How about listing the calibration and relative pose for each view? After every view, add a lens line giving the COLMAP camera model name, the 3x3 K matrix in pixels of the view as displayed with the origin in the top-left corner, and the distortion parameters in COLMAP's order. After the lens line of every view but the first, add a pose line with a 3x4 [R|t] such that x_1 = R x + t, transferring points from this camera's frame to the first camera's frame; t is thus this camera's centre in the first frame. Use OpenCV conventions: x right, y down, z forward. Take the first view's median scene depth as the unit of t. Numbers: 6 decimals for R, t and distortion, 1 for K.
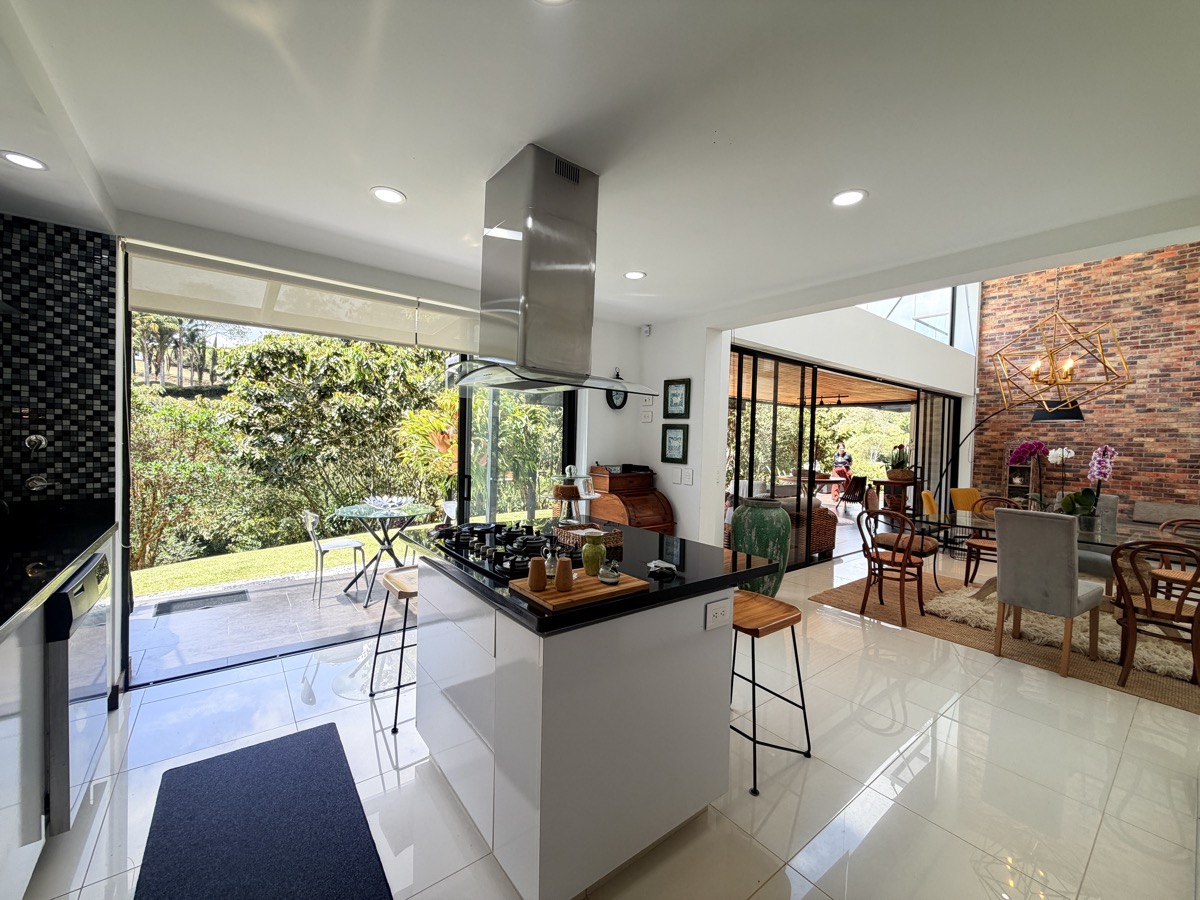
lens RADIAL K [[477.0, 0, 601.4], [0, 477.0, 449.9], [0, 0, 1]] dist [-0.005369, 0.001285]
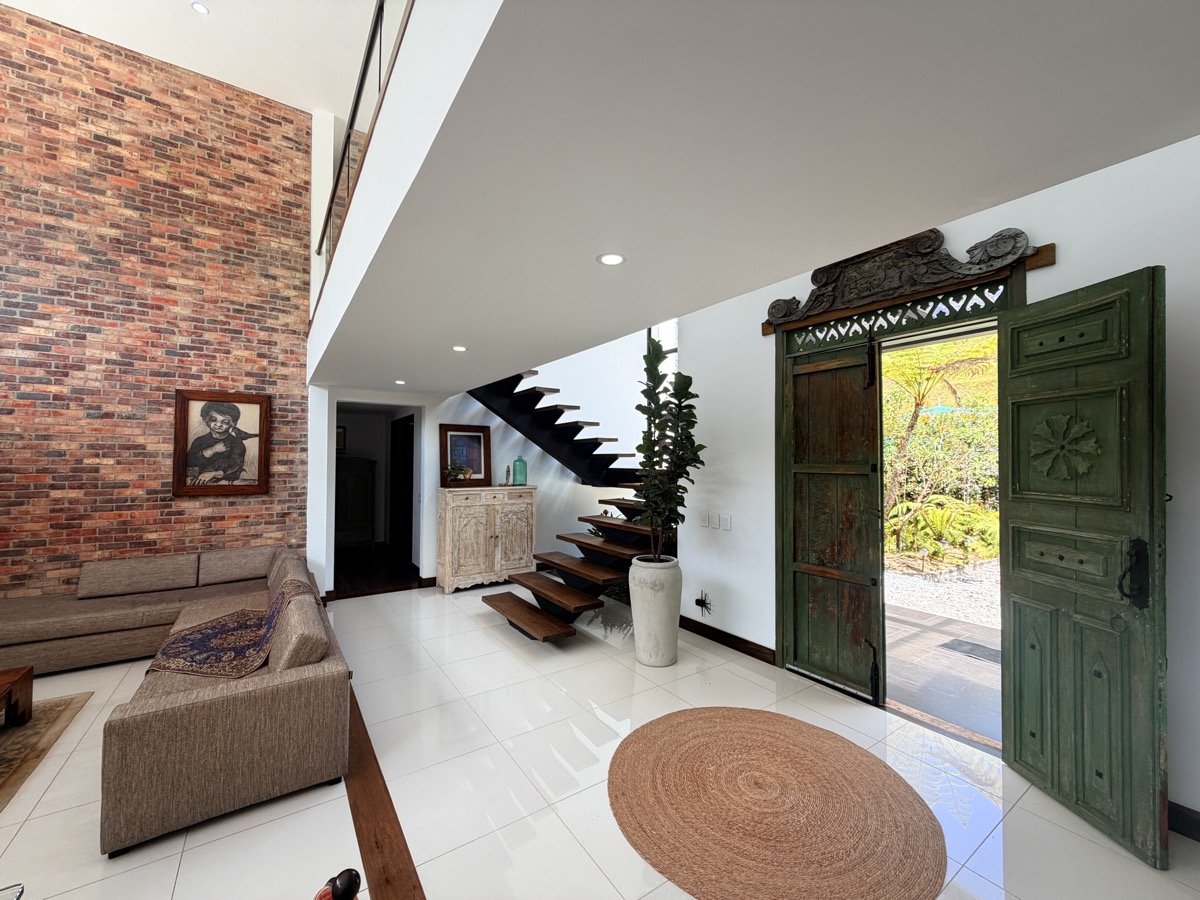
lens RADIAL K [[477.0, 0, 591.1], [0, 477.0, 450.3], [0, 0, 1]] dist [-0.005369, 0.001285]
pose [[0.065094, -0.005916, 0.997862, 0.557627], [0.021267, 0.999764, 0.004540, -0.025201], [-0.997652, 0.020926, 0.065204, 0.307750]]
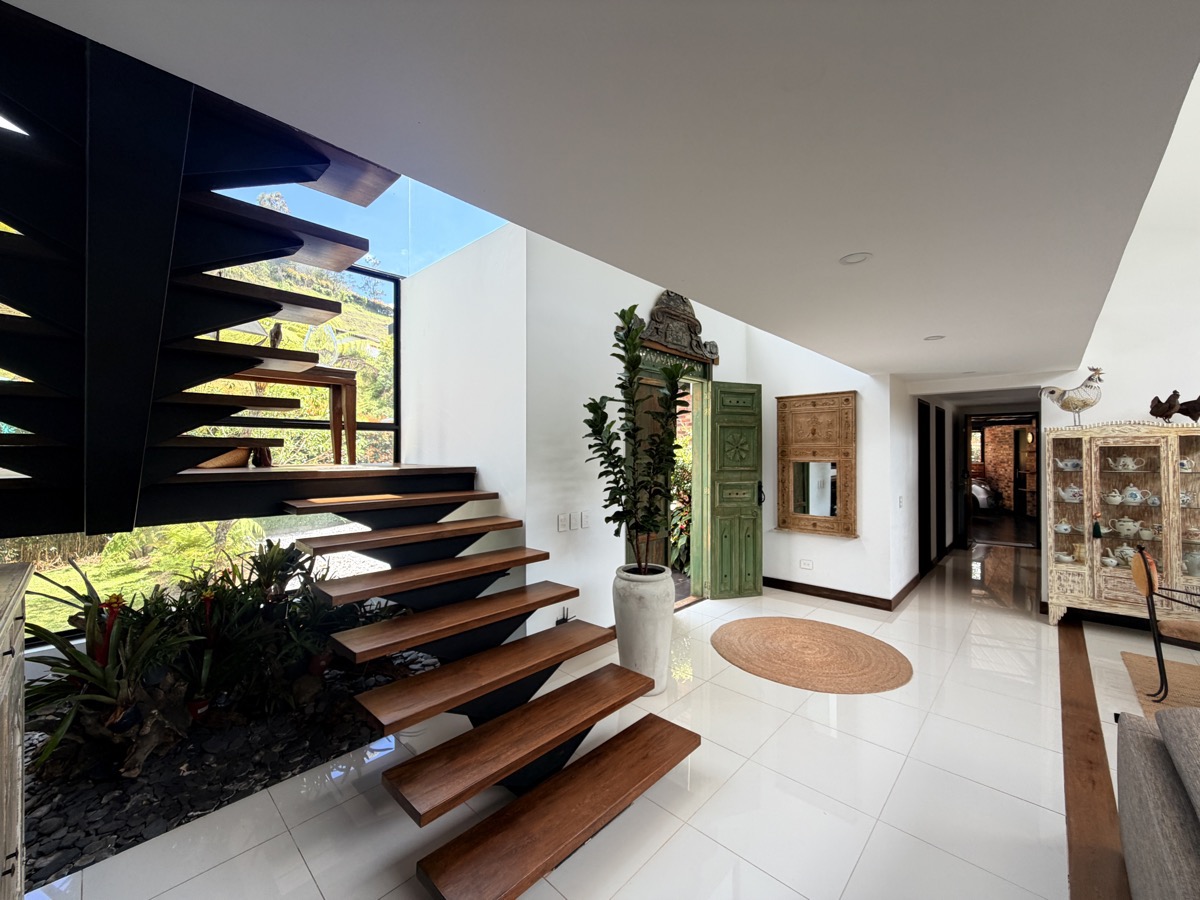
lens RADIAL K [[477.0, 0, 595.5], [0, 477.0, 450.0], [0, 0, 1]] dist [-0.005369, 0.001285]
pose [[-0.988059, -0.026932, -0.151704, 1.258452], [-0.028976, 0.999516, 0.011279, -0.016623], [0.151327, 0.015540, -0.988362, 0.744913]]
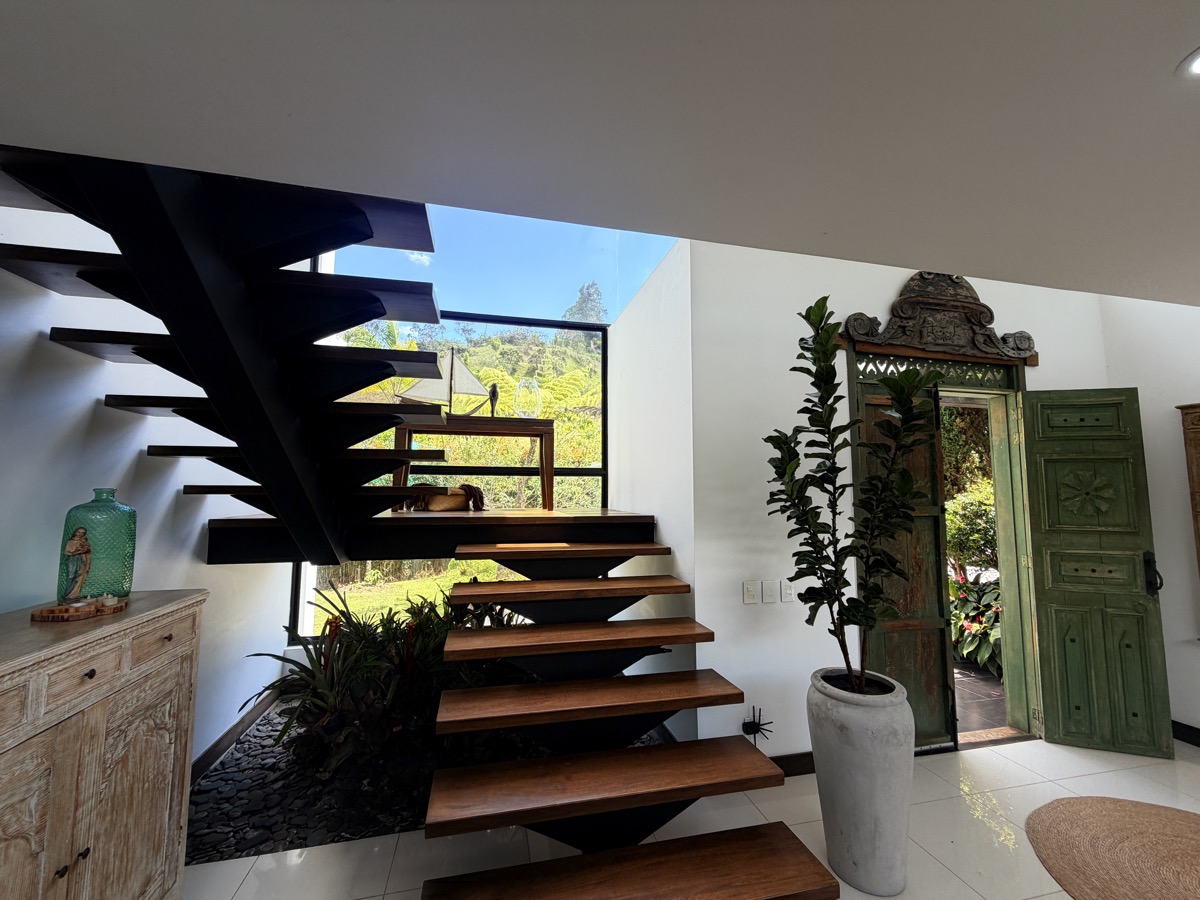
lens RADIAL K [[477.0, 0, 597.4], [0, 477.0, 449.8], [0, 0, 1]] dist [-0.005369, 0.001285]
pose [[-0.907490, 0.007716, 0.420003, 1.155711], [-0.019458, 0.997986, -0.060378, -0.024204], [-0.419623, -0.062965, -0.905512, 0.648179]]
